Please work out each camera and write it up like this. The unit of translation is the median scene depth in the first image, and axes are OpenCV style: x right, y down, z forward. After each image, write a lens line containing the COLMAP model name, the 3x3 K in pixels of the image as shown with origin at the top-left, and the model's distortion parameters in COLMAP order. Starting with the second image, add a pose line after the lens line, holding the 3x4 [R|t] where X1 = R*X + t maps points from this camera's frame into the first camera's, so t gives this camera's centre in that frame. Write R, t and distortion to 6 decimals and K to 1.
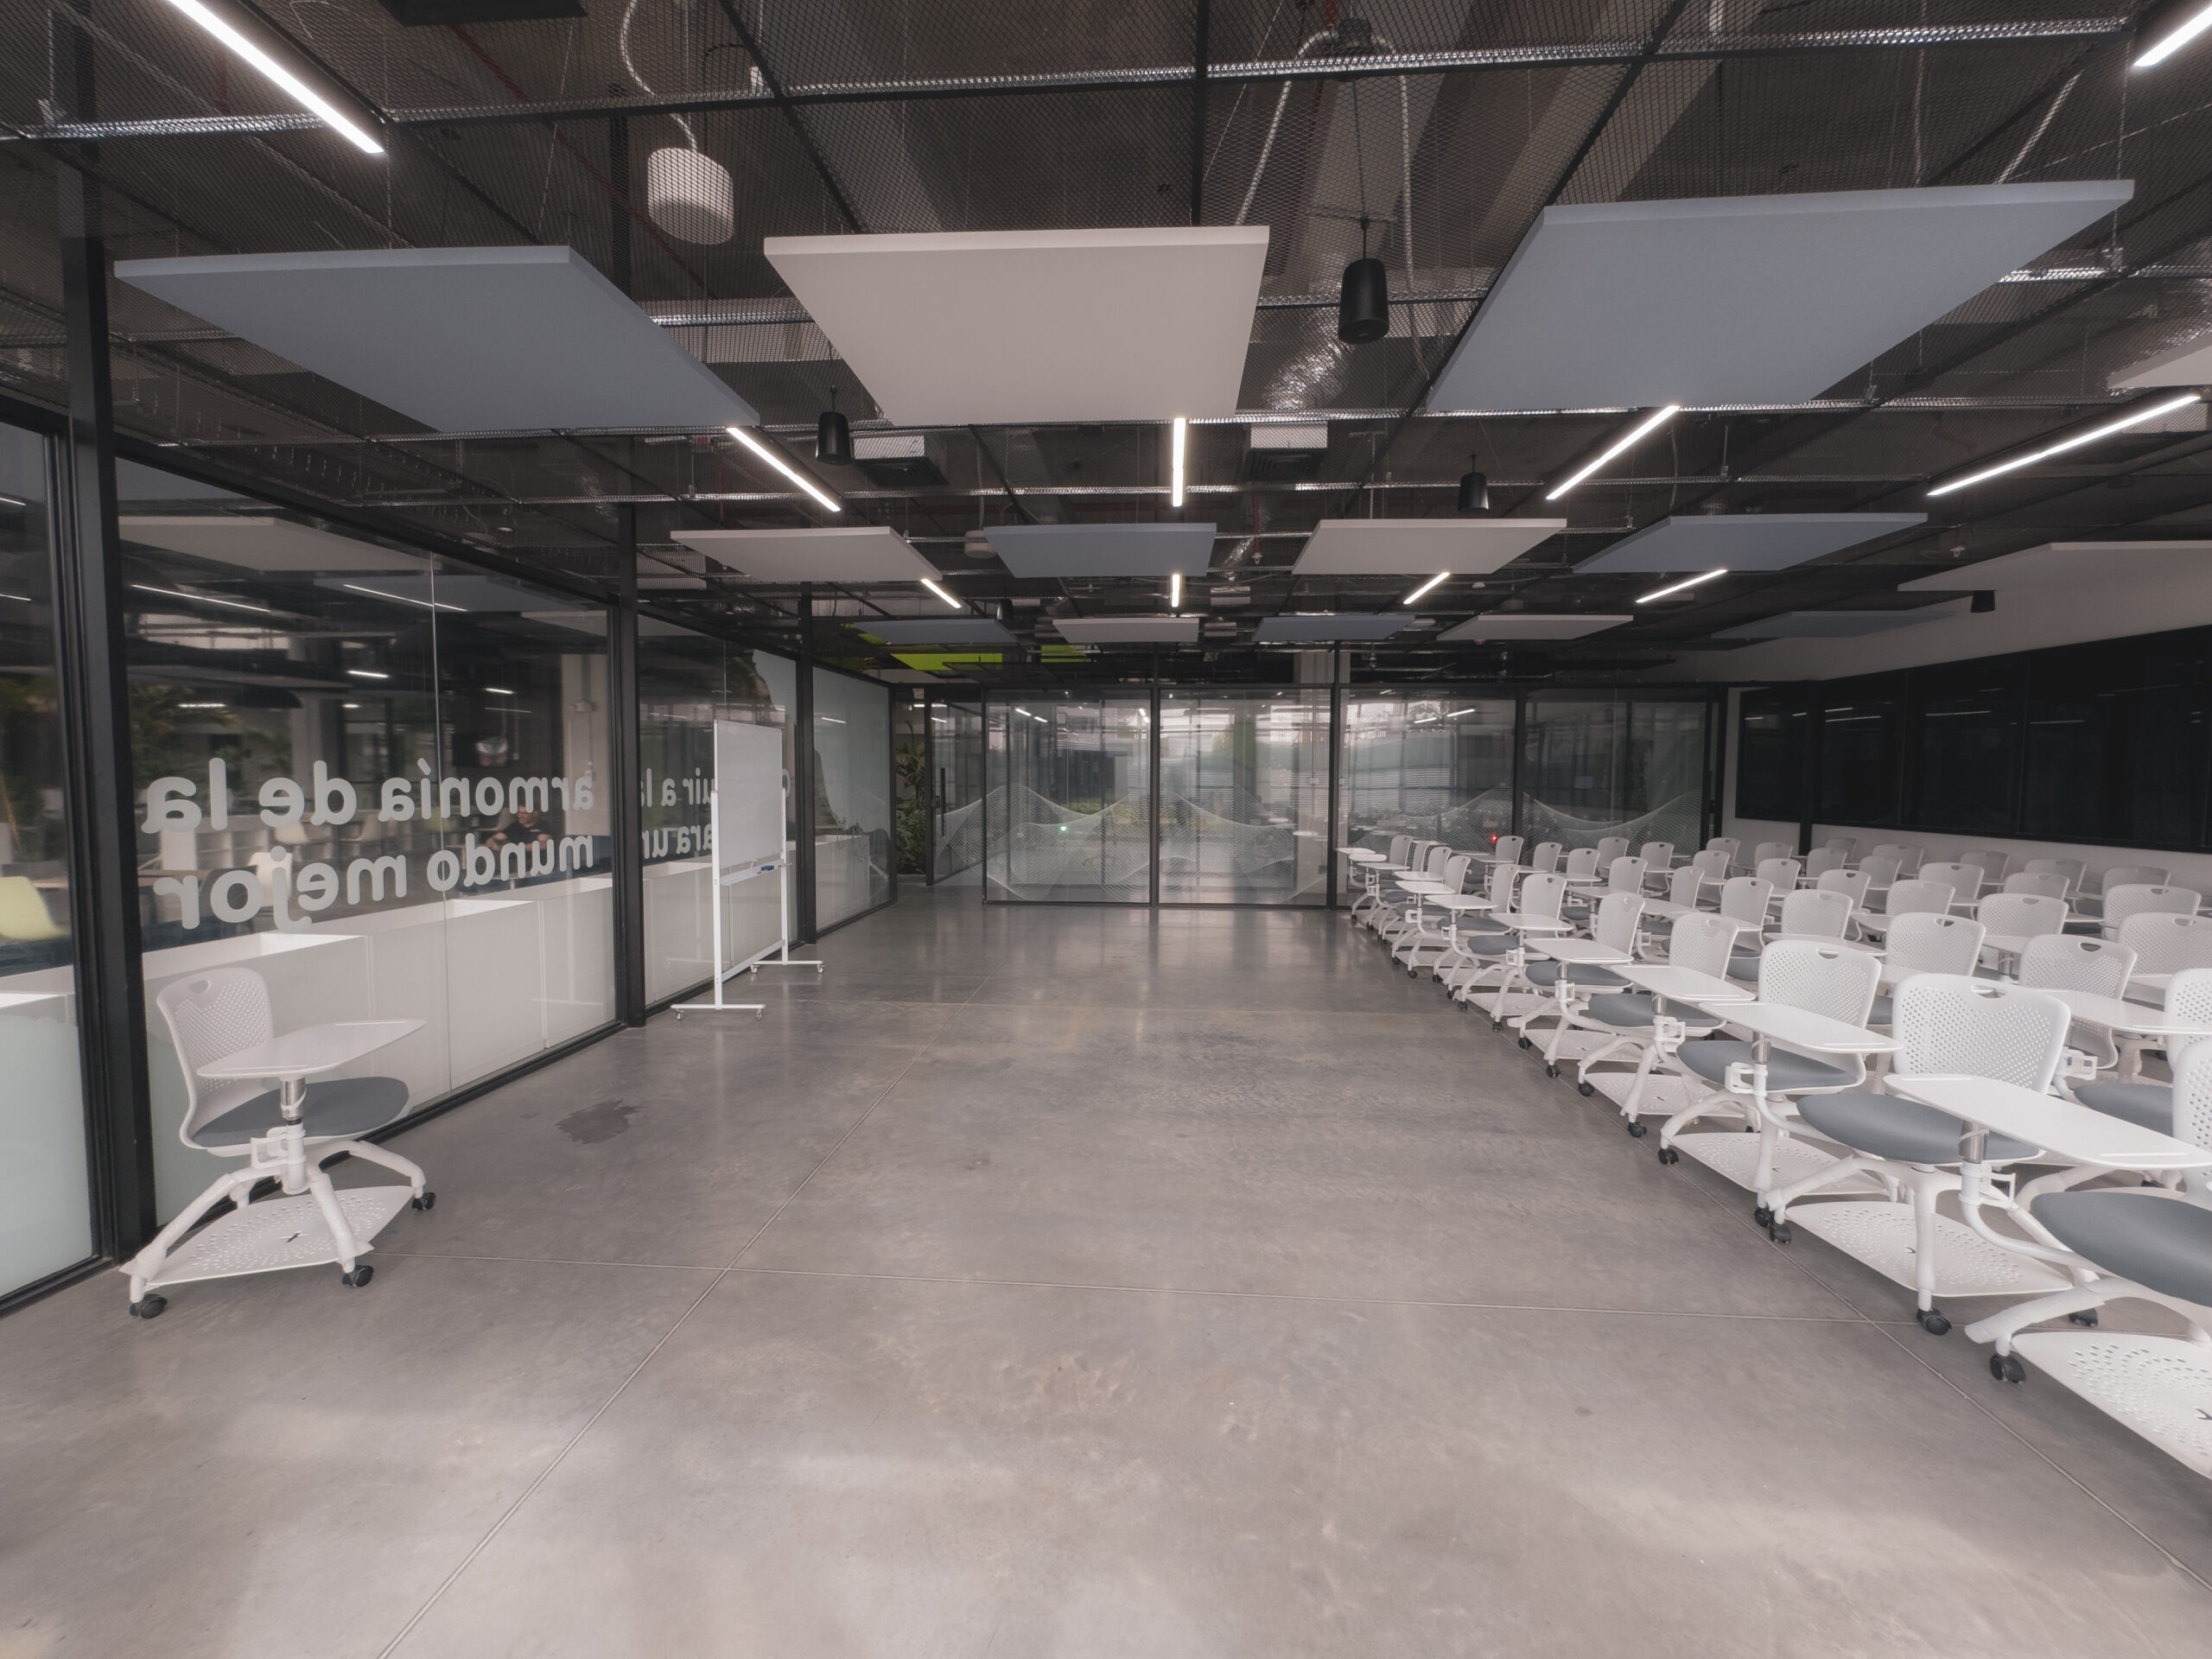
lens RADIAL K [[888.8, 0, 1108.9], [0, 888.8, 822.2], [0, 0, 1]] dist [-0.006024, 0.000736]
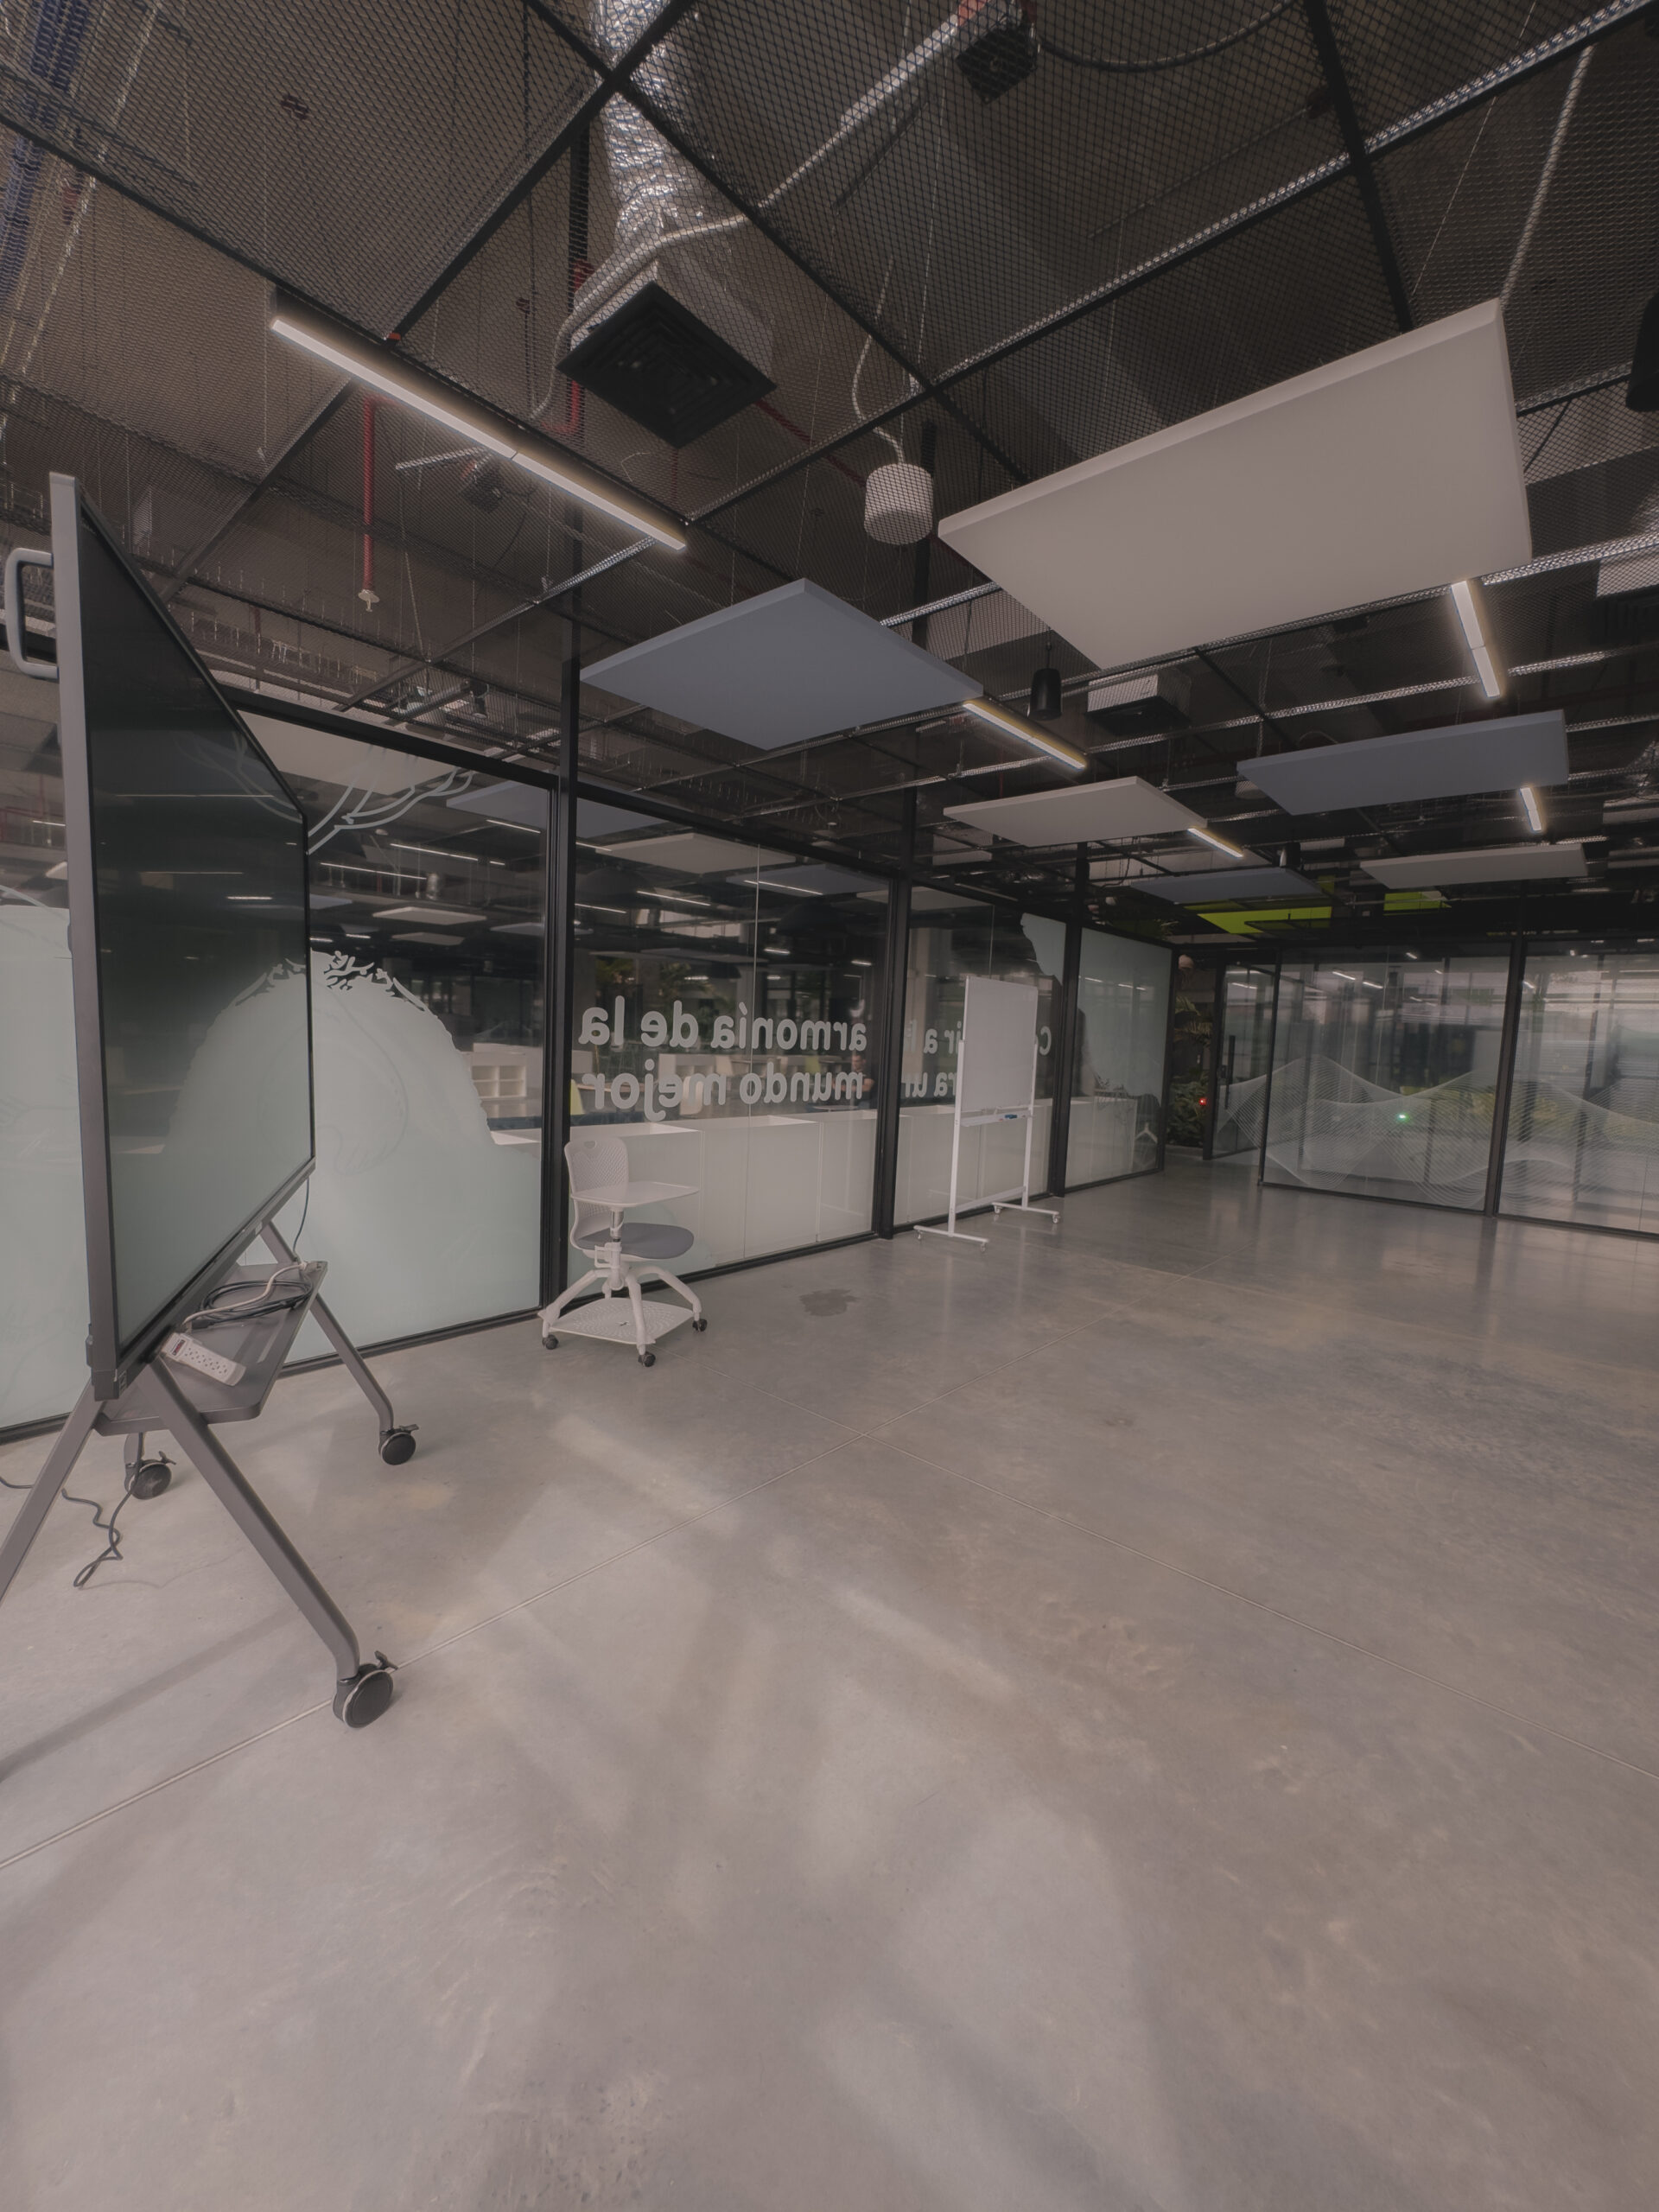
lens RADIAL K [[888.8, 0, 829.5], [0, 888.8, 1106.0], [0, 0, 1]] dist [-0.006024, 0.000736]
pose [[0.789778, 0.079019, -0.608282, 0.124980], [-0.071399, 0.996769, 0.036783, 0.020595], [0.609223, 0.014381, 0.792868, 0.025091]]
